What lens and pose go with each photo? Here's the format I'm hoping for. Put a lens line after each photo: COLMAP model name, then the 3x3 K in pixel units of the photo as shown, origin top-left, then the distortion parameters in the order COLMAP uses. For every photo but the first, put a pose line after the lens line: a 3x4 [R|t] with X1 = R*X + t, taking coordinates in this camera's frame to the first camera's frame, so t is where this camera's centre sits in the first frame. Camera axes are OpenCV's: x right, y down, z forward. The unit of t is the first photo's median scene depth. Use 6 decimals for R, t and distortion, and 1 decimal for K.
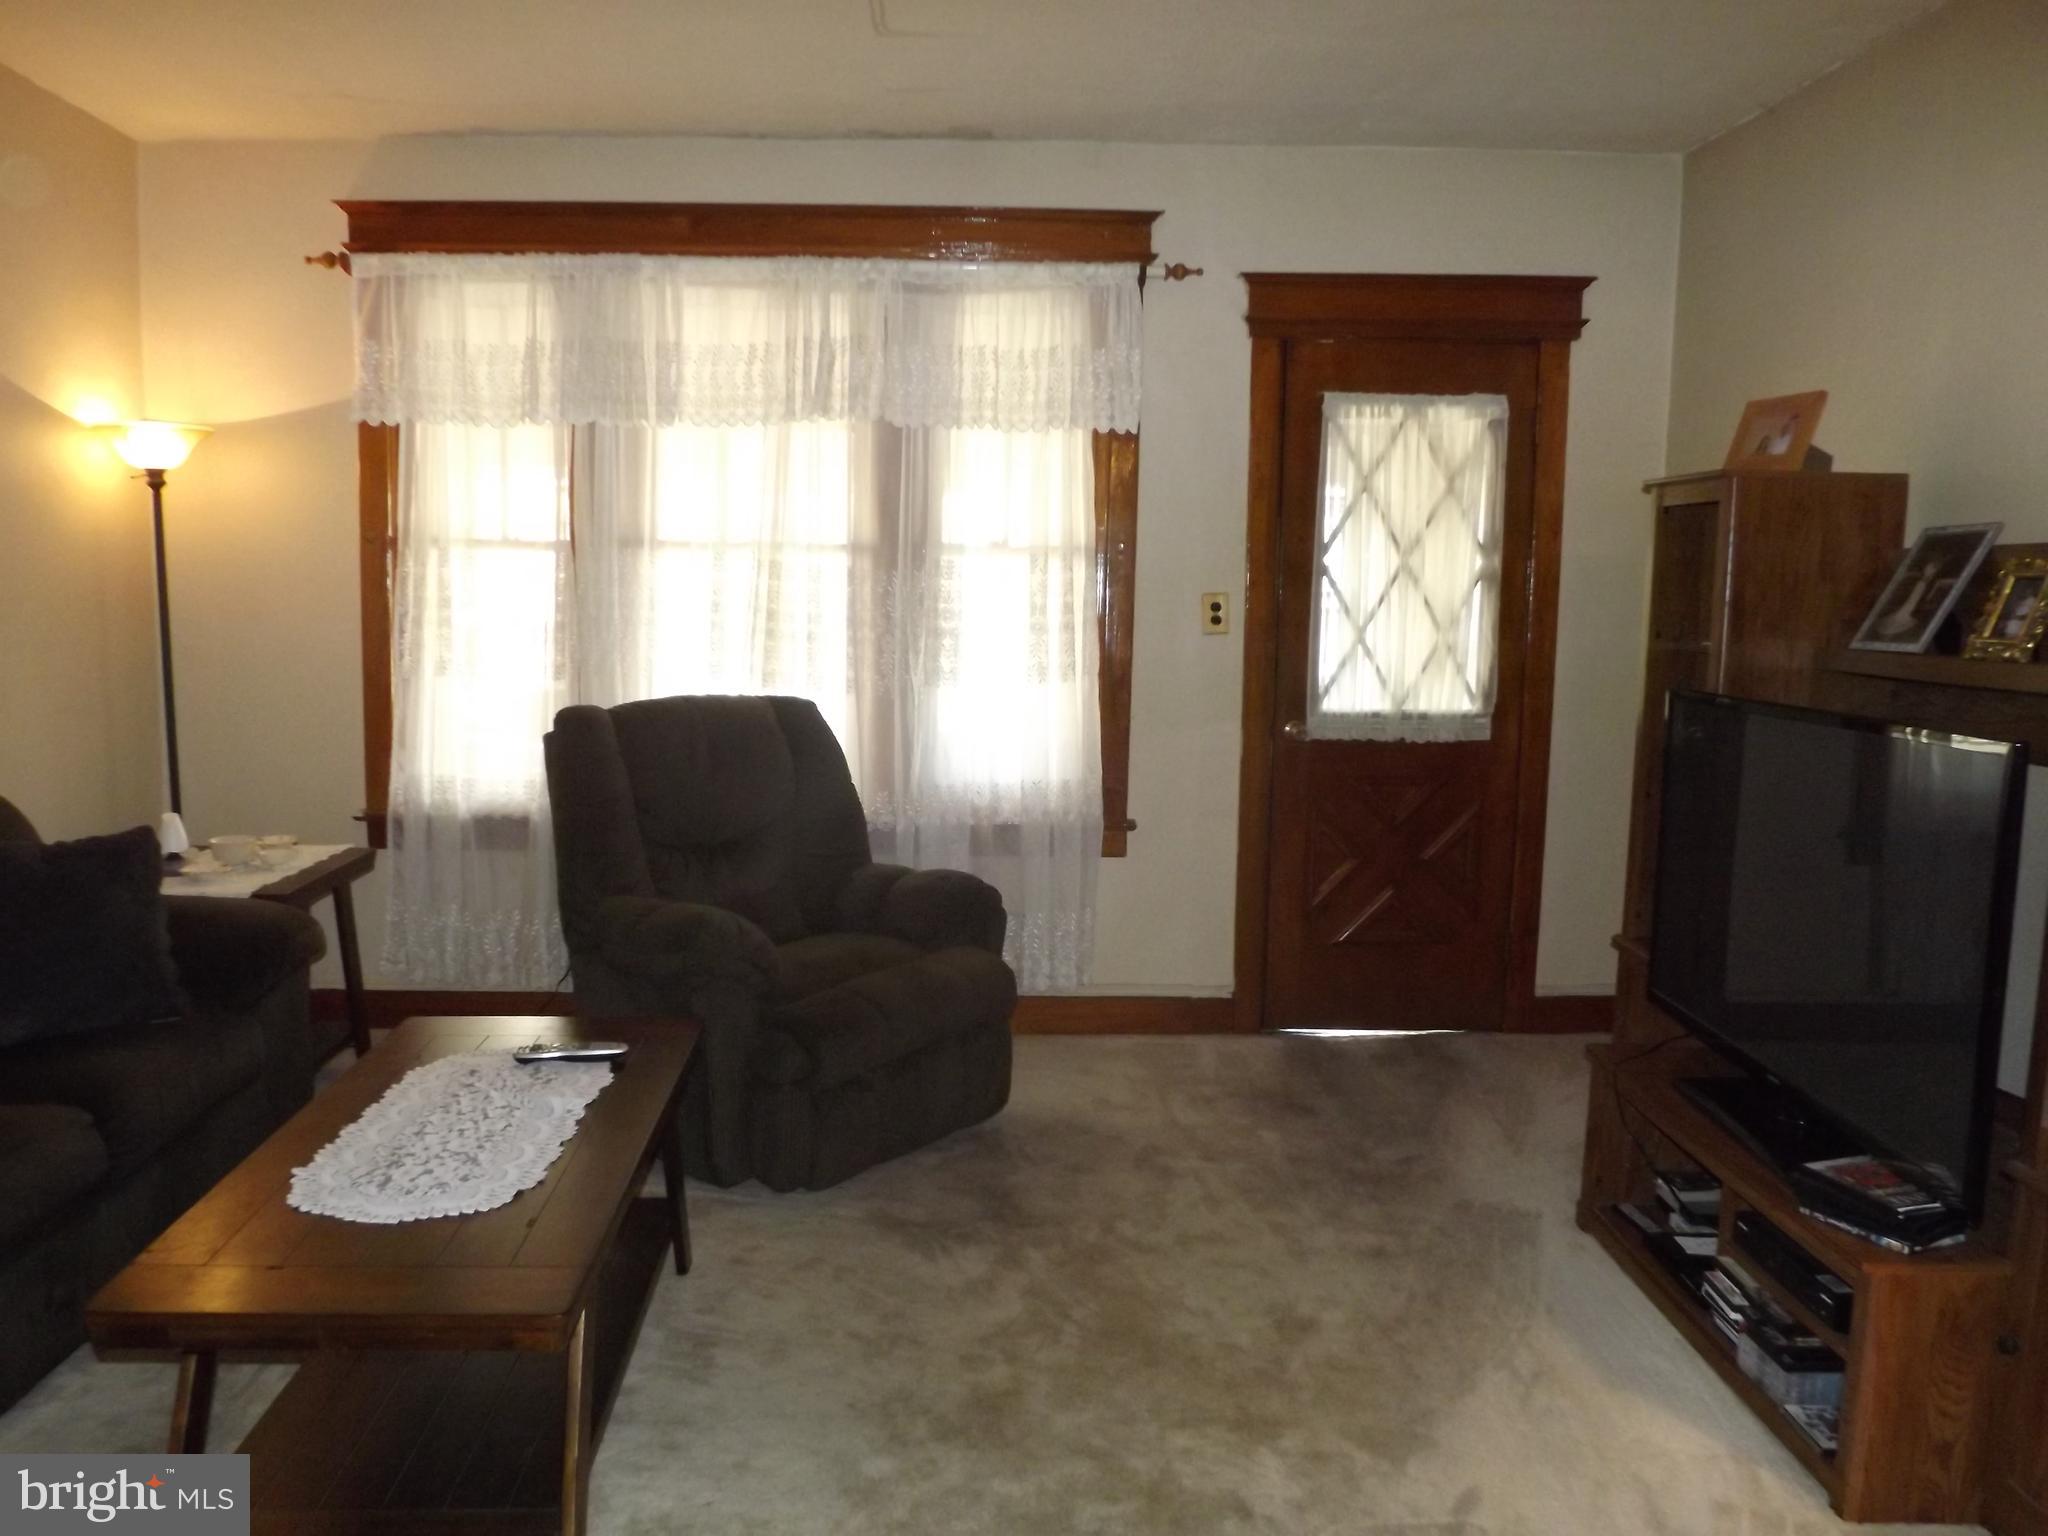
lens RADIAL K [[1479.8, 0, 1024.0], [0, 1479.8, 768.0], [0, 0, 1]] dist [-0.073991, 0.039244]
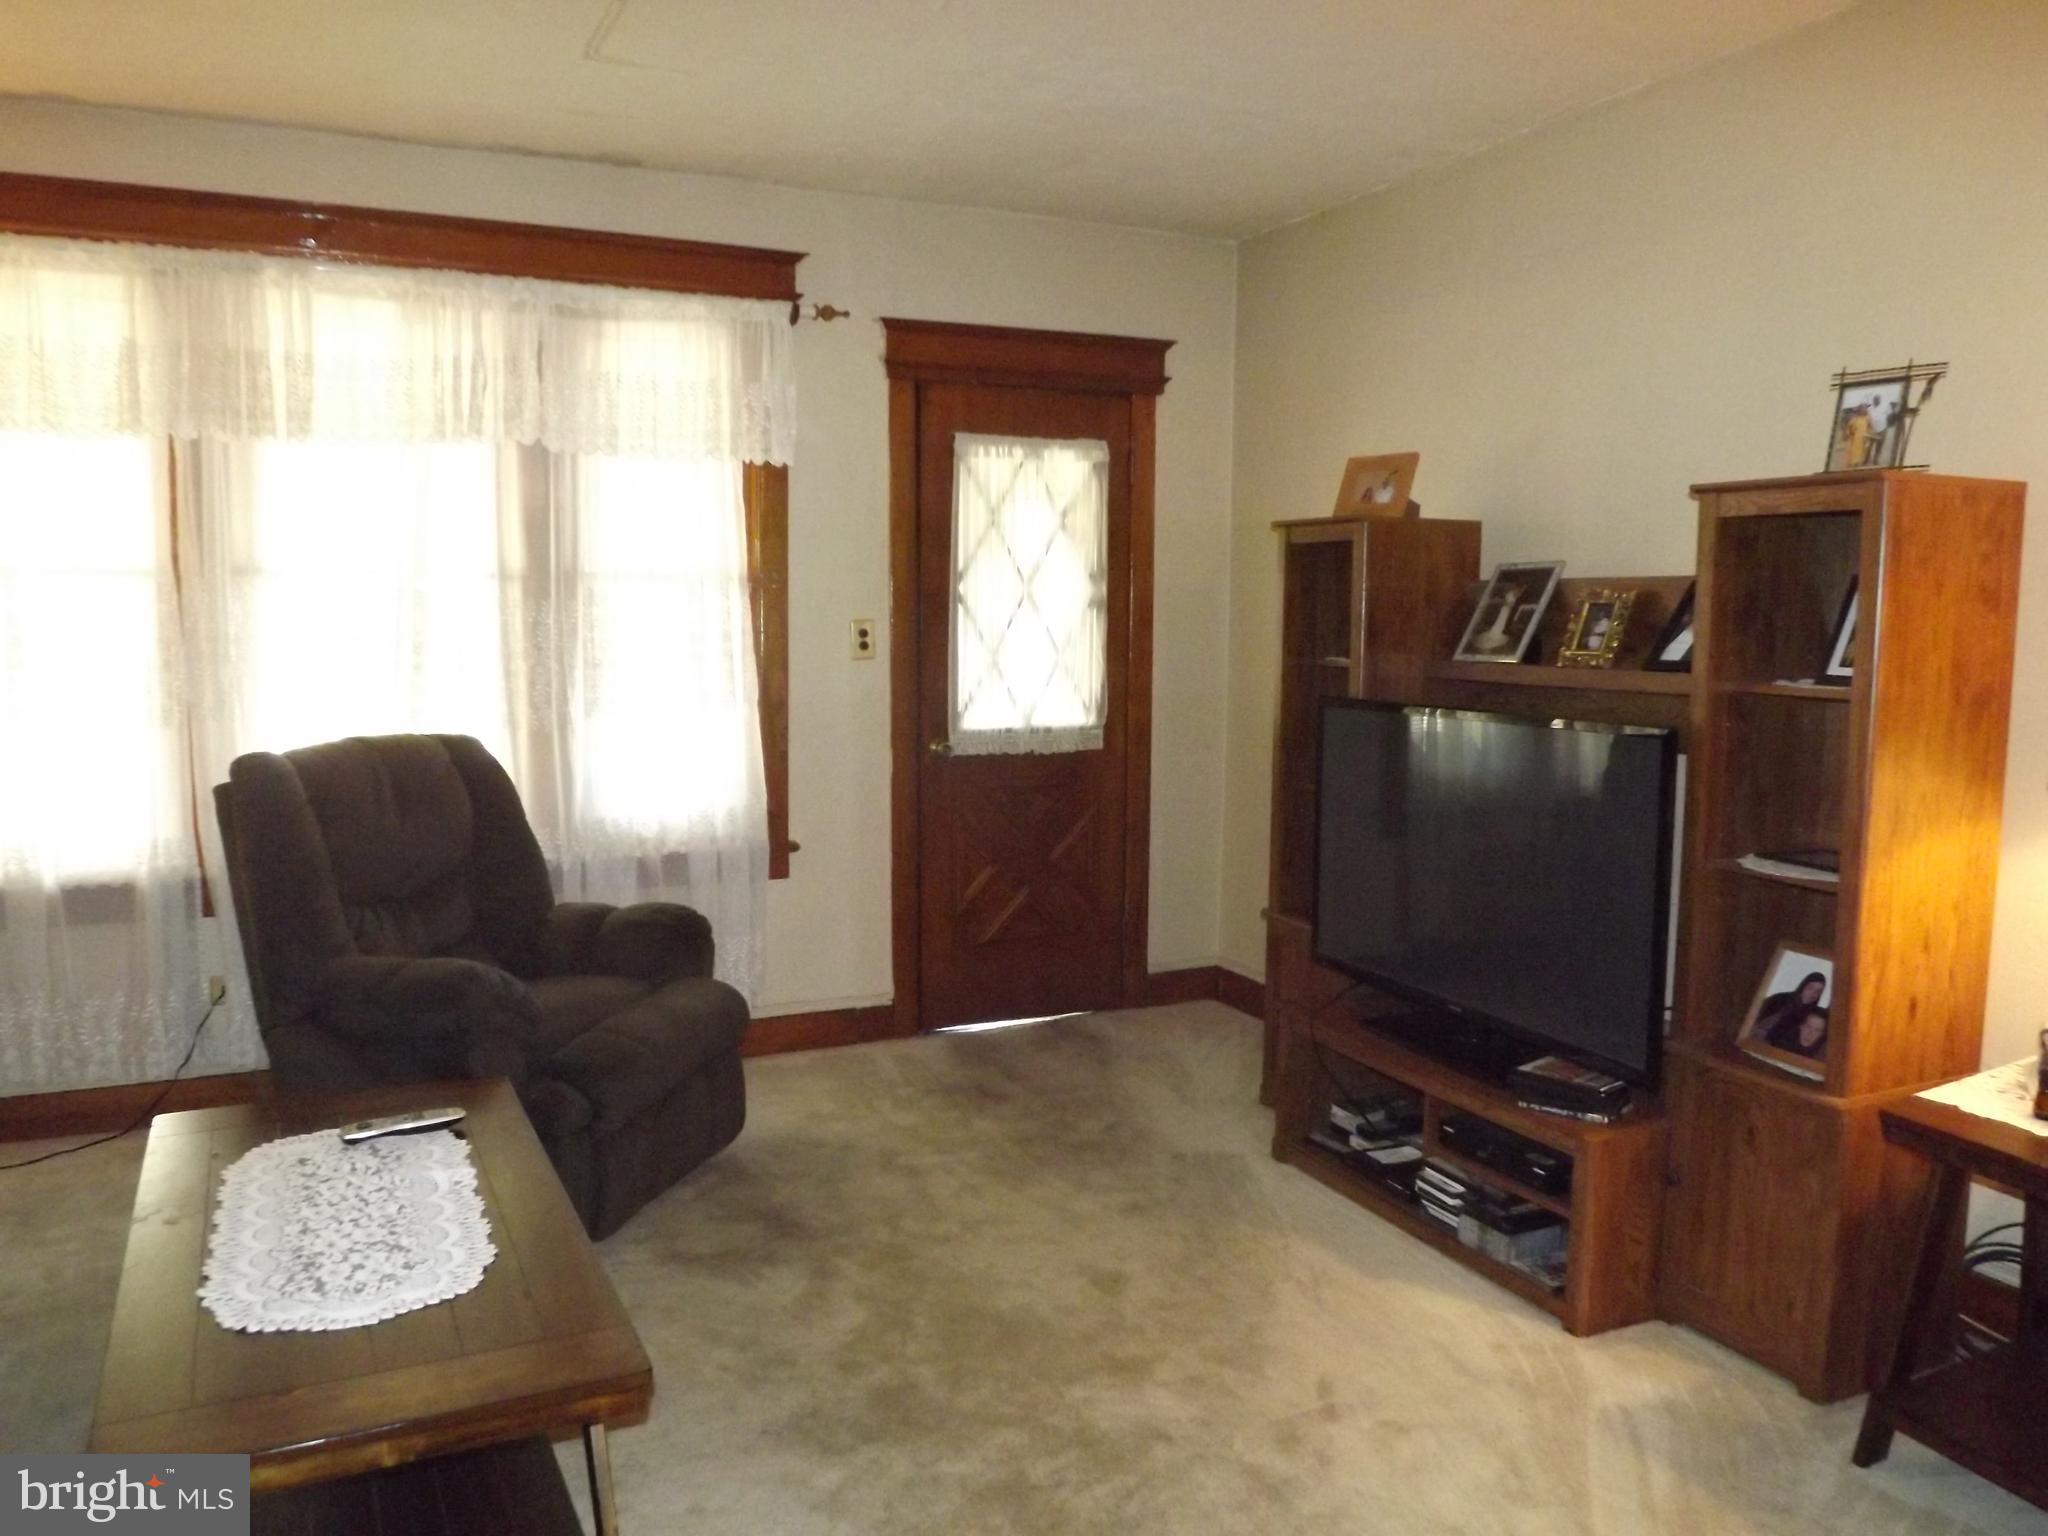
lens RADIAL K [[1472.4, 0, 1024.0], [0, 1472.4, 768.0], [0, 0, 1]] dist [-0.073413, 0.025767]
pose [[0.913187, -0.048069, 0.404695, -0.206409], [0.053860, 0.998544, -0.002929, -0.004648], [-0.403965, 0.024472, 0.914447, 0.001761]]
